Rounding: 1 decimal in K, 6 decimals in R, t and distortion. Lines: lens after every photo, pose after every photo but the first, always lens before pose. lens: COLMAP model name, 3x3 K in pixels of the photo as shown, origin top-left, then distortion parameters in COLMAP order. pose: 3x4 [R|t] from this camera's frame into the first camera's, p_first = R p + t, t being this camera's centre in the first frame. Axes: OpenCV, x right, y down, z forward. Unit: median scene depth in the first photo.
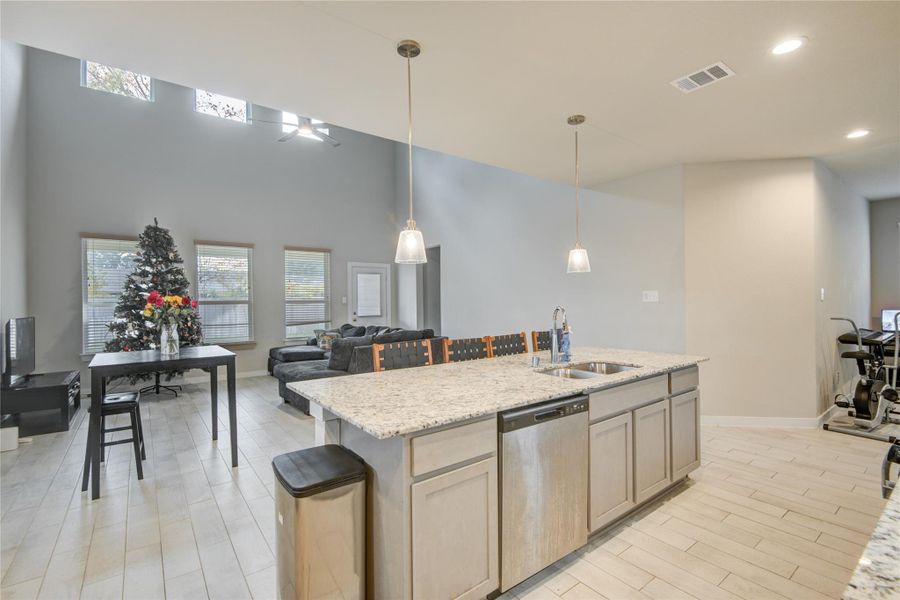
lens RADIAL K [[410.2, 0, 450.0], [0, 410.2, 300.0], [0, 0, 1]] dist [-0.002274, -0.000668]
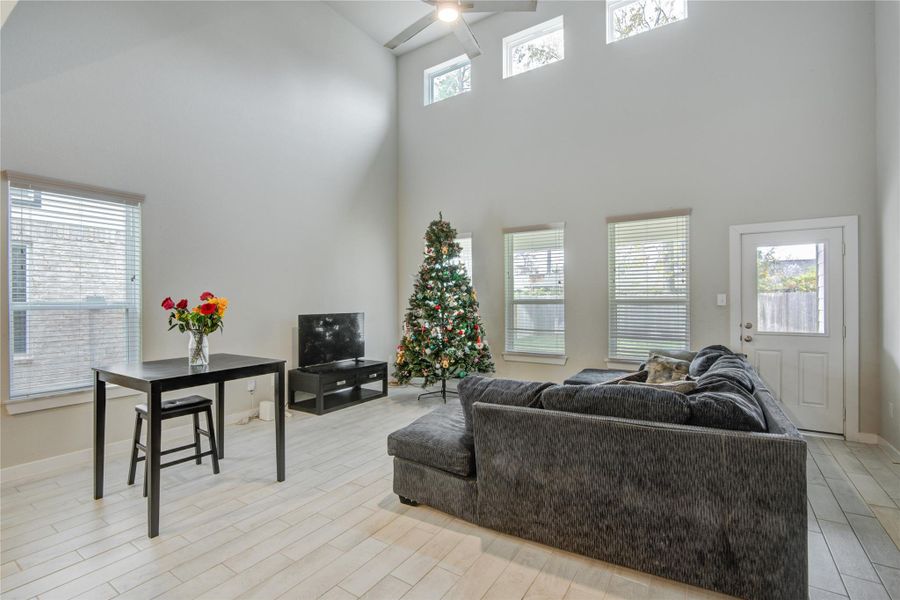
lens RADIAL K [[410.2, 0, 450.0], [0, 410.2, 300.0], [0, 0, 1]] dist [-0.002274, -0.000668]
pose [[0.327678, 0.010477, -0.944731, 0.172422], [-0.000267, 0.999940, 0.010996, -0.007355], [0.944789, -0.003351, 0.327661, 0.673408]]
